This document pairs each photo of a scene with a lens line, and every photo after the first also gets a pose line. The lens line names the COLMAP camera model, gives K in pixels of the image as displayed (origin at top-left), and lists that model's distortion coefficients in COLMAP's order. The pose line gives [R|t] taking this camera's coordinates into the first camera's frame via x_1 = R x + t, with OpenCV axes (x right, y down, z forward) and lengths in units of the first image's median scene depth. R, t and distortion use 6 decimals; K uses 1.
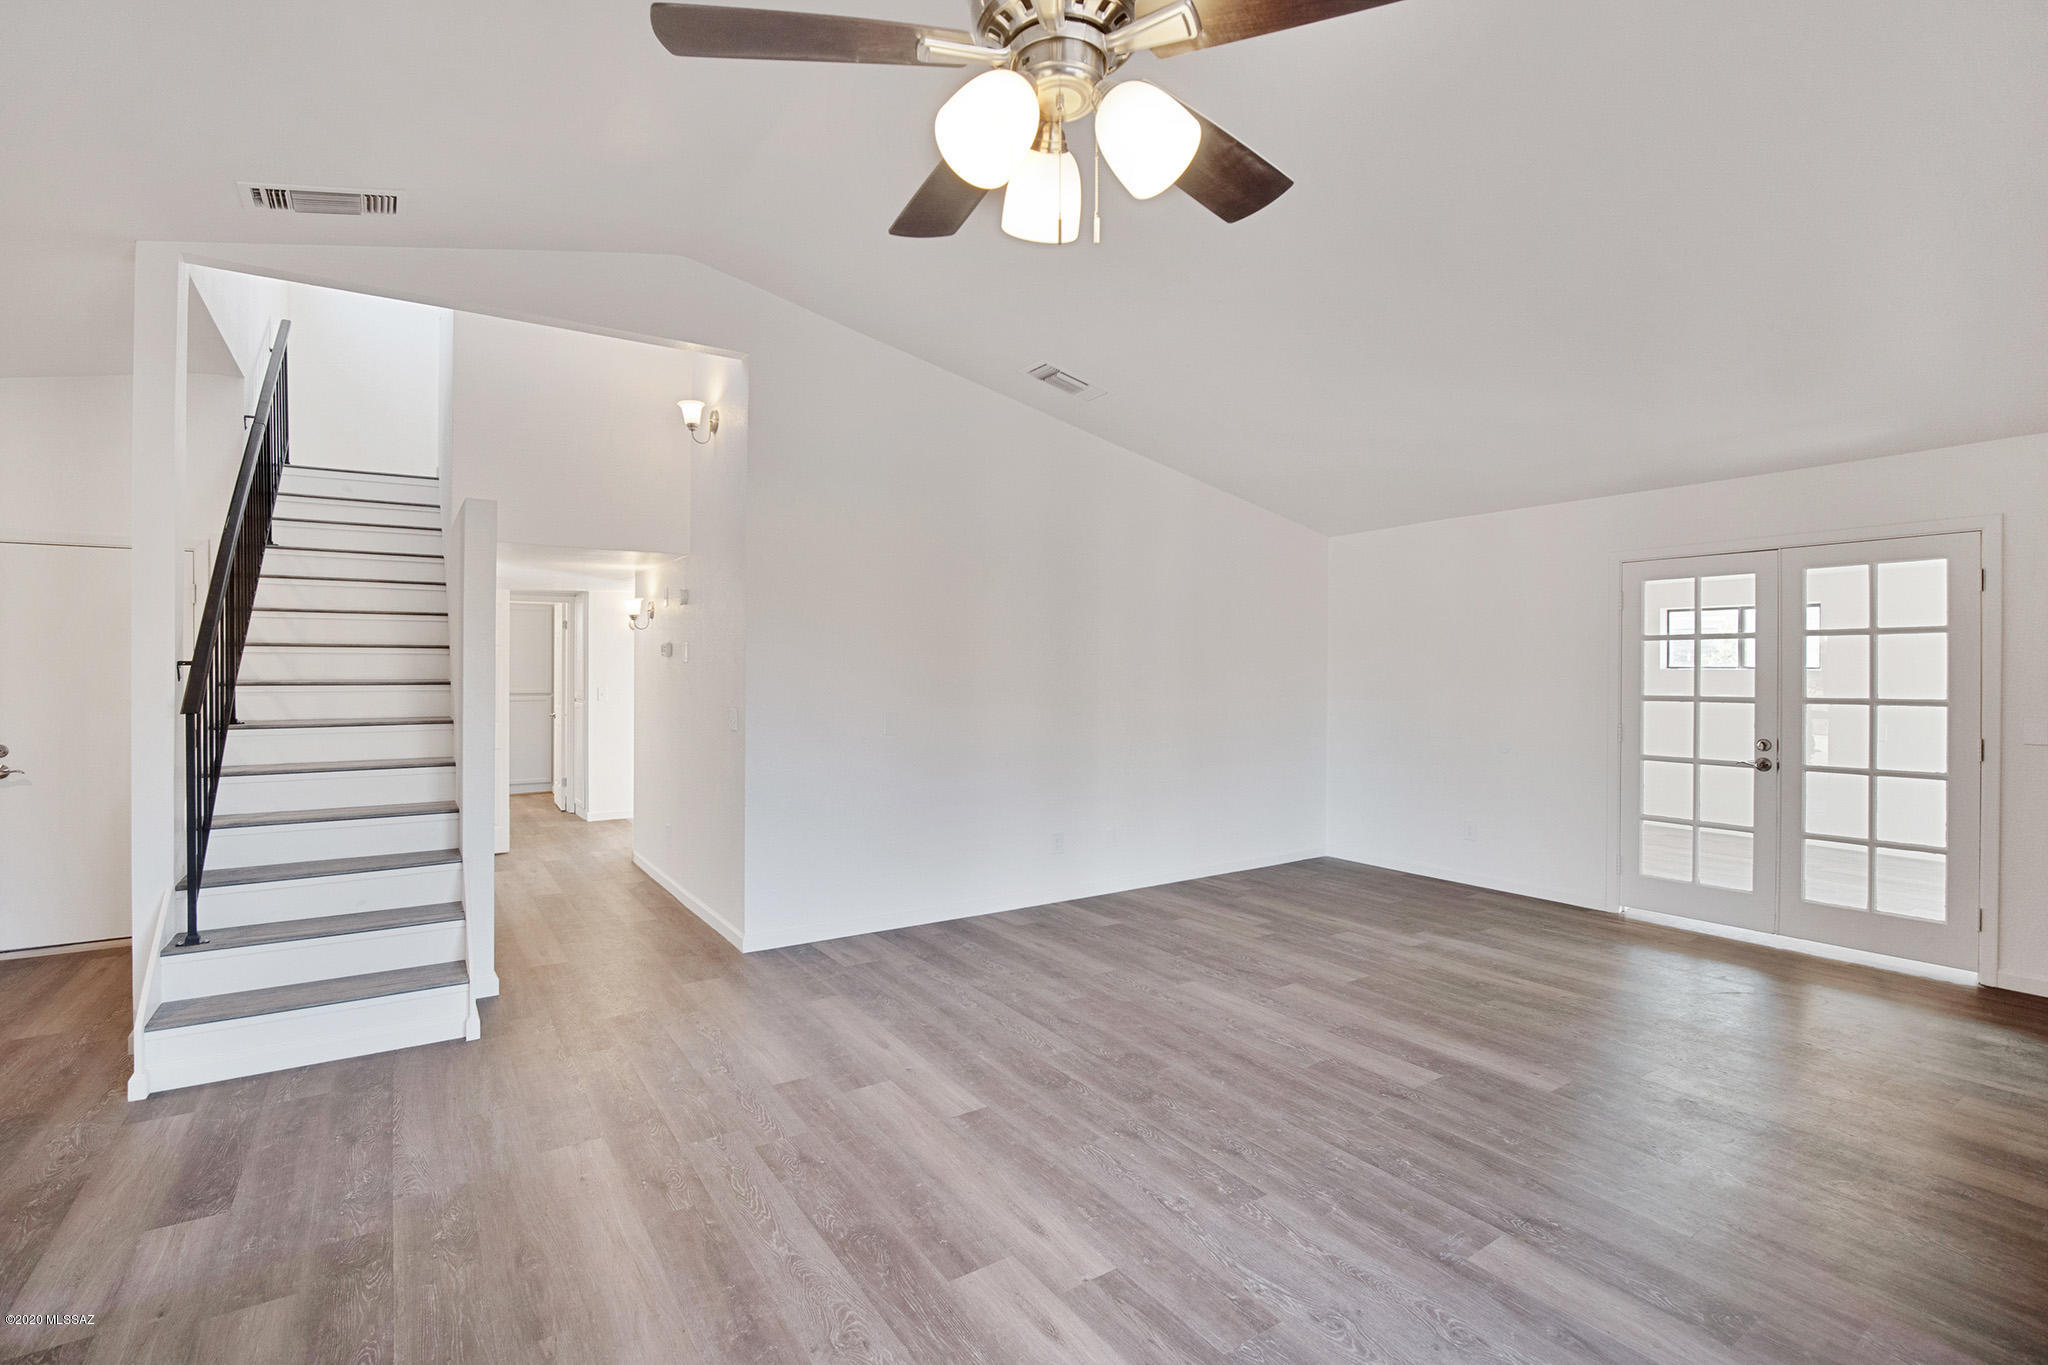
lens RADIAL K [[930.5, 0, 1022.1], [0, 930.5, 672.9], [0, 0, 1]] dist [-0.001491, -0.000178]
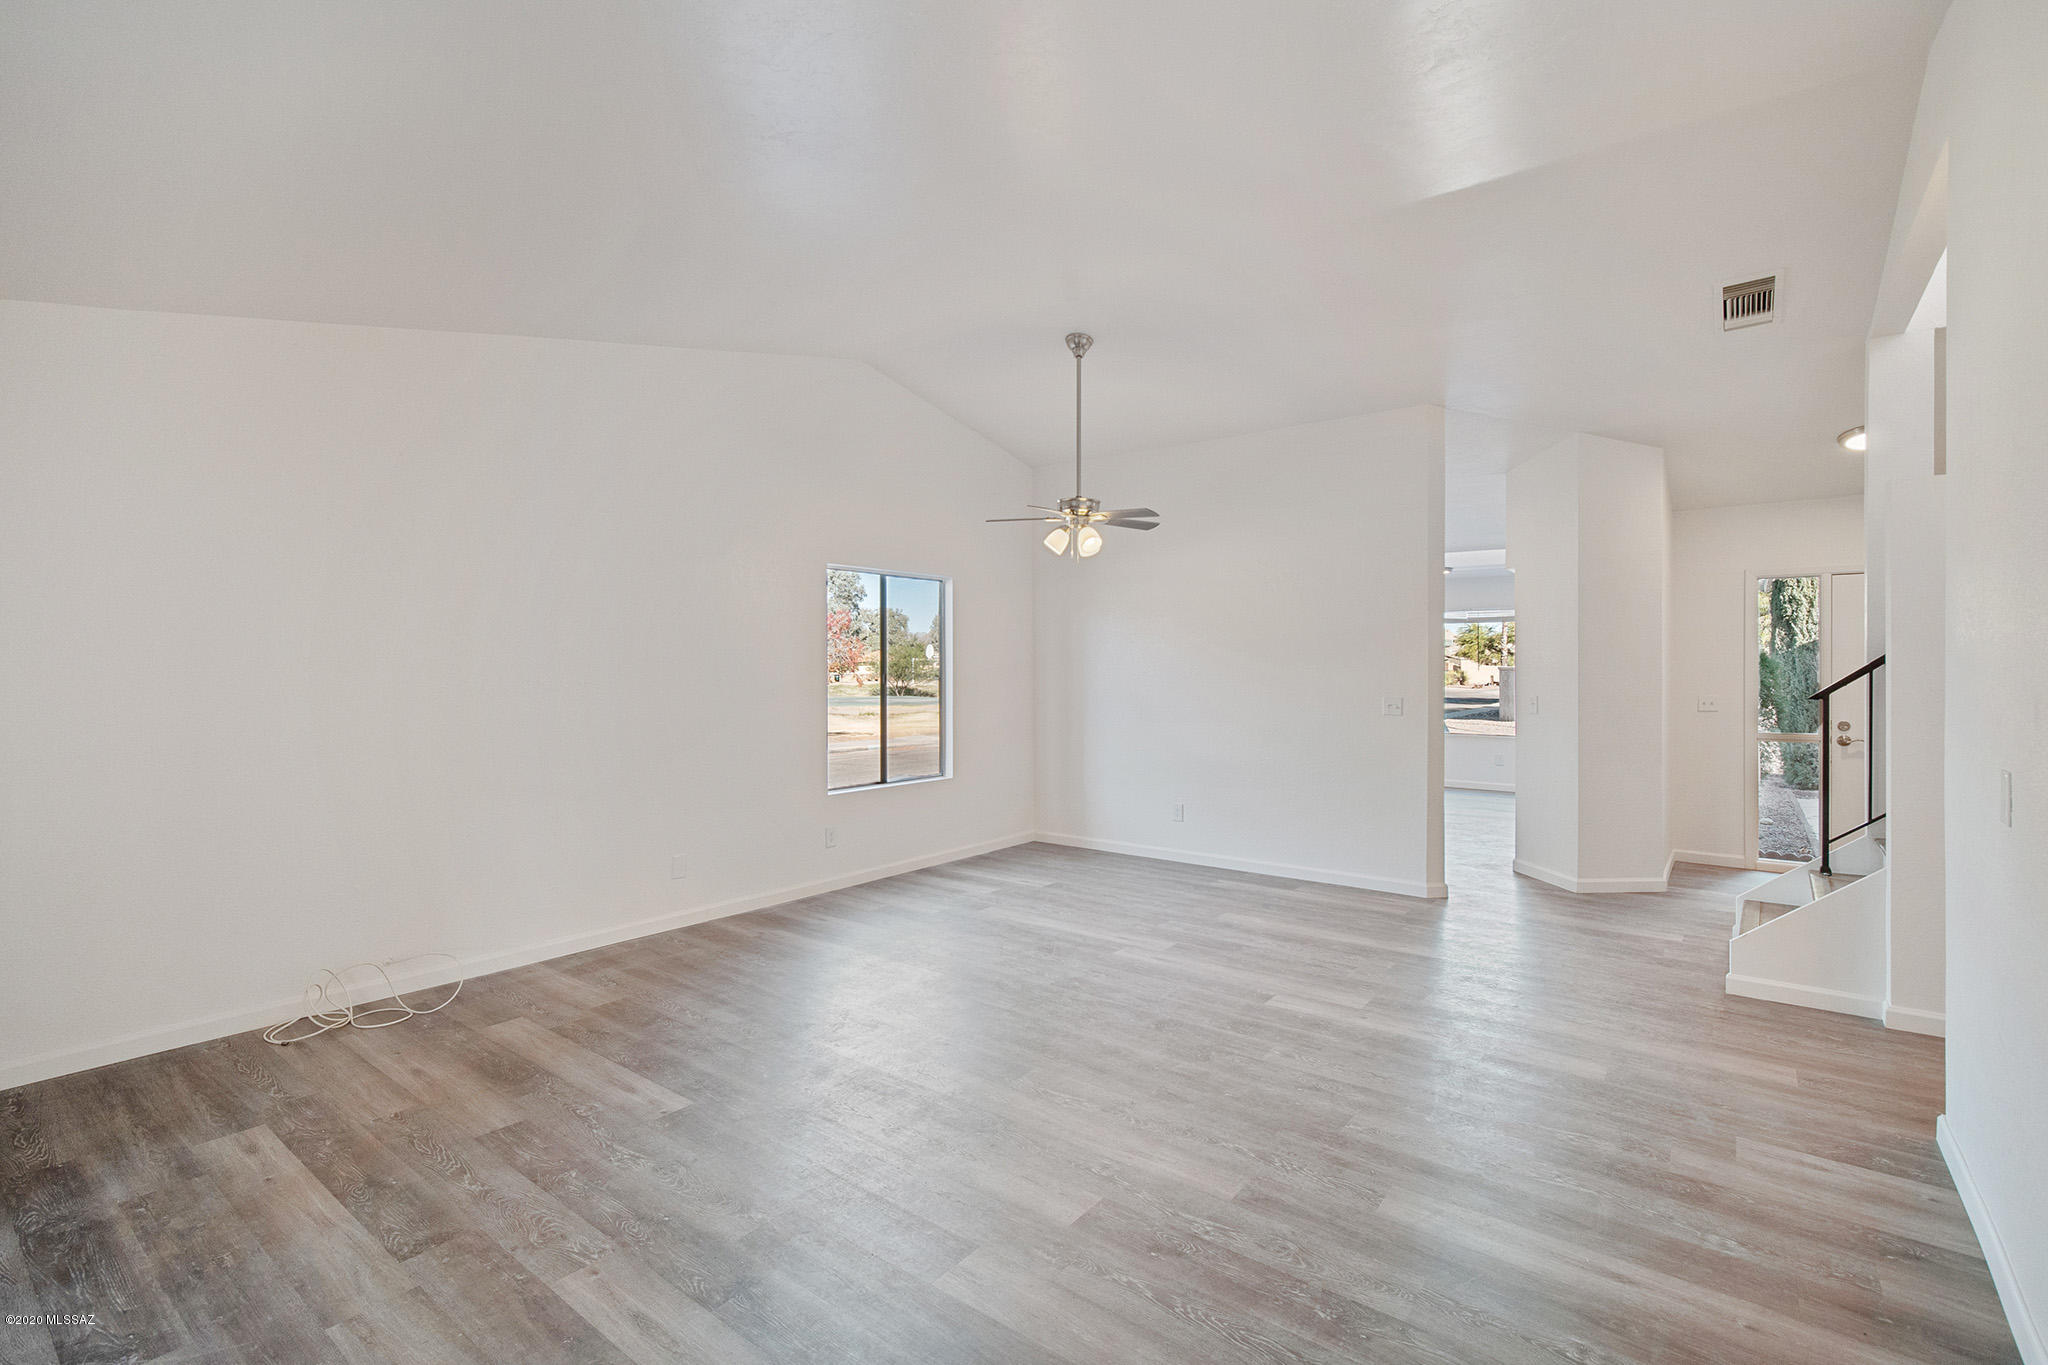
lens RADIAL K [[930.5, 0, 1022.0], [0, 930.5, 671.6], [0, 0, 1]] dist [-0.001491, -0.000178]
pose [[-0.948132, 0.004630, -0.317842, 0.638066], [-0.000147, 0.999887, 0.015005, -0.013254], [0.317876, 0.014274, -0.948025, 1.950381]]
